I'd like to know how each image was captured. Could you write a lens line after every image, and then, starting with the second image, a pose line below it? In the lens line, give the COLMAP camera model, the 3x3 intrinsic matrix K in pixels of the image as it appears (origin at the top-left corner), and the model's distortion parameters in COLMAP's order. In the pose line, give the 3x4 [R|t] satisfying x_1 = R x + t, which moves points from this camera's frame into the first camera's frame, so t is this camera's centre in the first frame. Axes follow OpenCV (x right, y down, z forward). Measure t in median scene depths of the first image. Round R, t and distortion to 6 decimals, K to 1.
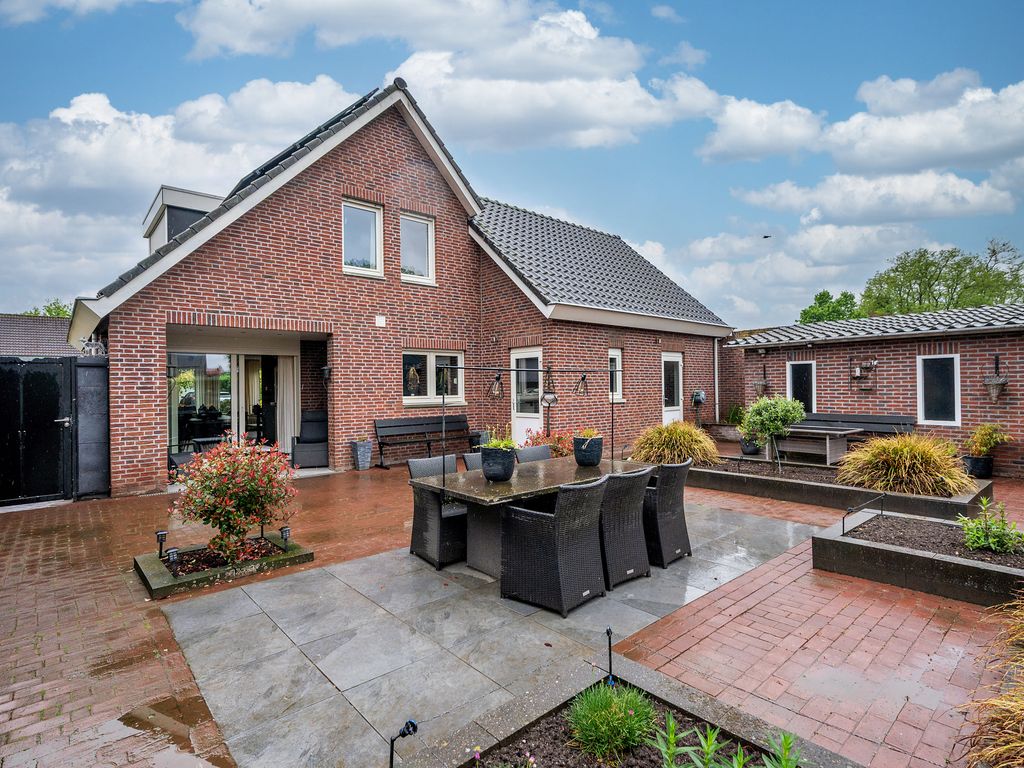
lens RADIAL K [[517.1, 0, 512.7], [0, 517.1, 381.9], [0, 0, 1]] dist [0.000240, 0.000714]
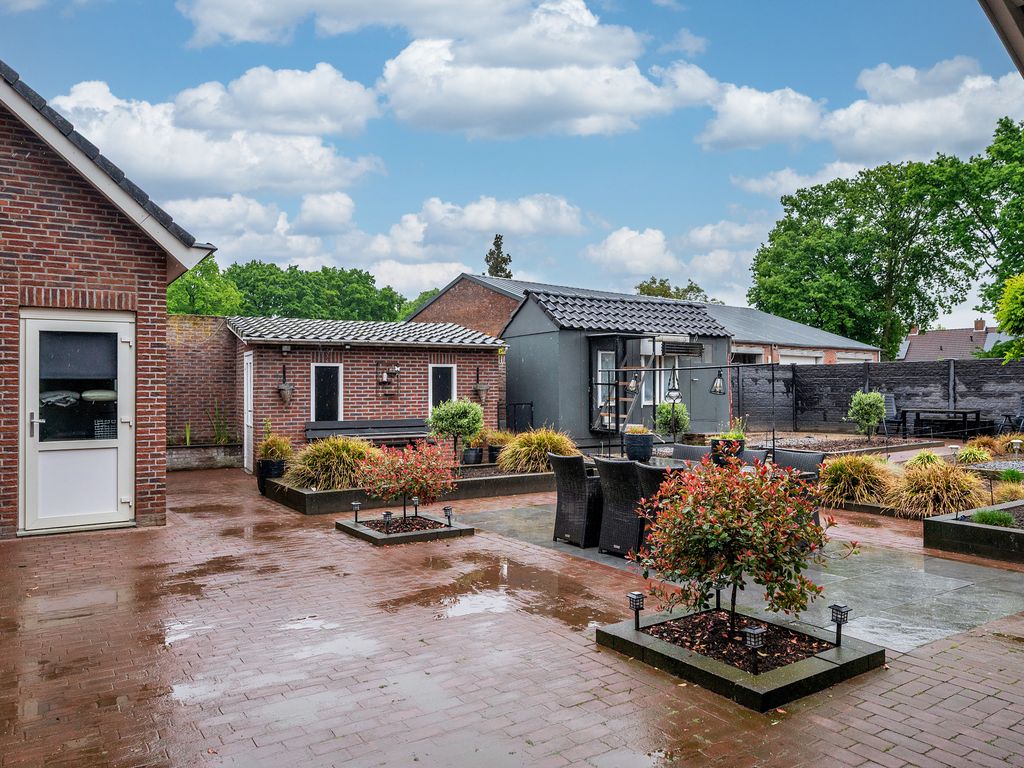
lens RADIAL K [[751.6, 0, 519.2], [0, 751.6, 360.3], [0, 0, 1]] dist [-0.034076, 0.043685]
pose [[0.138405, 0.048920, 0.989167, -0.676567], [-0.004021, 0.998799, -0.048833, 0.016911], [-0.990368, 0.002781, 0.138436, 0.499537]]
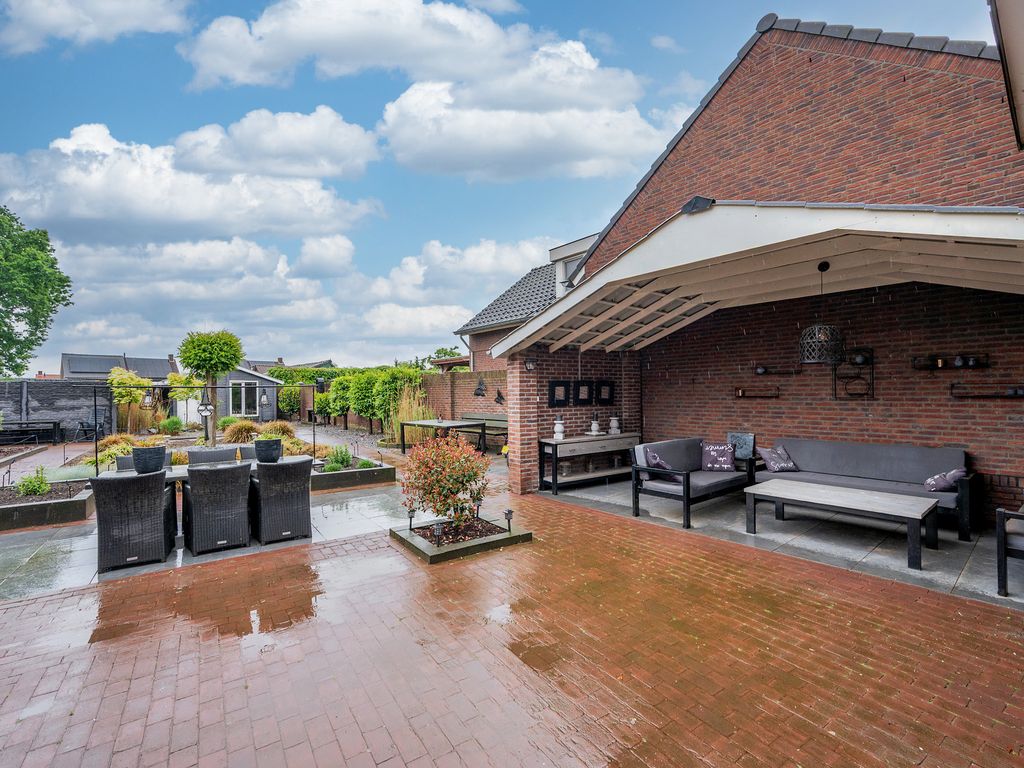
lens RADIAL K [[460.7, 0, 511.4], [0, 460.7, 390.0], [0, 0, 1]] dist [-0.000454, -0.000212]
pose [[-0.991575, 0.027884, 0.126499, -0.367369], [0.025938, 0.999519, -0.017004, 0.011100], [-0.126912, -0.013580, -0.991821, 0.914552]]
